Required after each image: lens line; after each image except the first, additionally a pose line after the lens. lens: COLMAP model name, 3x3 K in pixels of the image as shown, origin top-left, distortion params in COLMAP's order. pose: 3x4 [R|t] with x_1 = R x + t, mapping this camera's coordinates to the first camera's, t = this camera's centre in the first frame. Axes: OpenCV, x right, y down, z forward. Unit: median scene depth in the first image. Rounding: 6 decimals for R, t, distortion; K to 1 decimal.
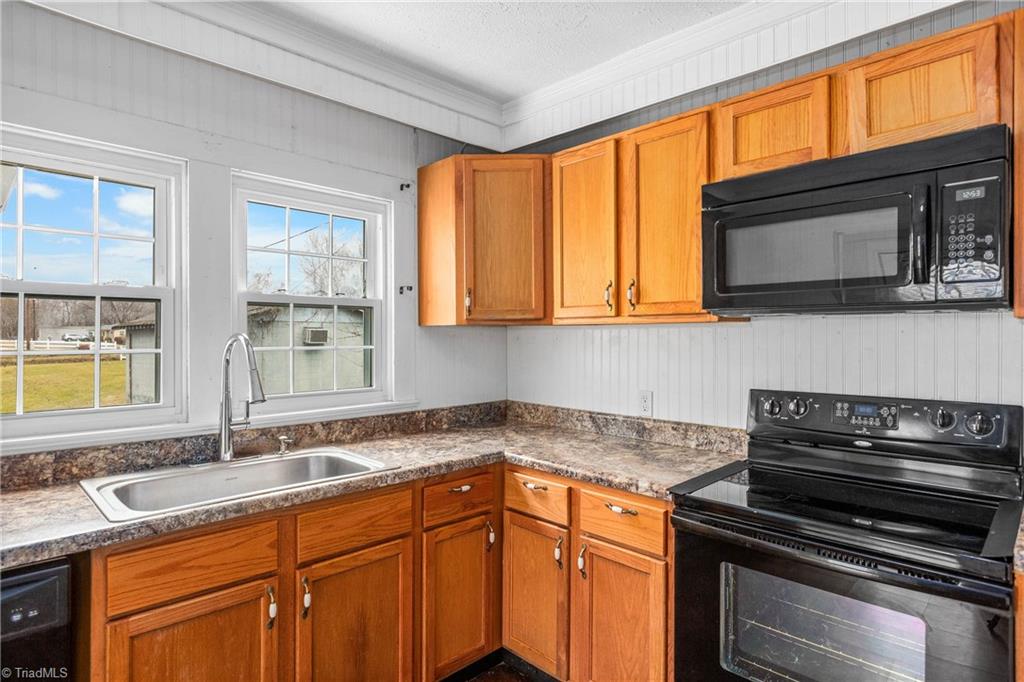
lens RADIAL K [[554.4, 0, 512.0], [0, 554.4, 341.0], [0, 0, 1]] dist [-0.000076, -0.001606]
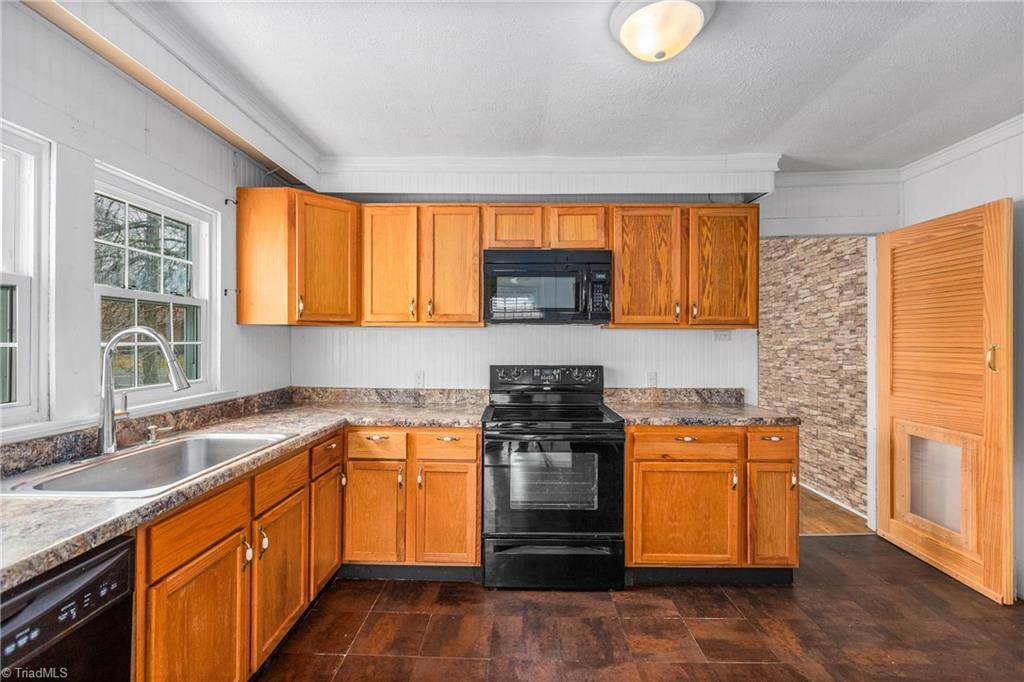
lens RADIAL K [[453.9, 0, 512.0], [0, 453.9, 341.0], [0, 0, 1]] dist [-0.002364, -0.000452]
pose [[0.716572, 0.002808, 0.697507, -0.525050], [0.000073, 0.999992, -0.004100, 0.014663], [-0.697513, 0.002989, 0.716566, -0.089127]]
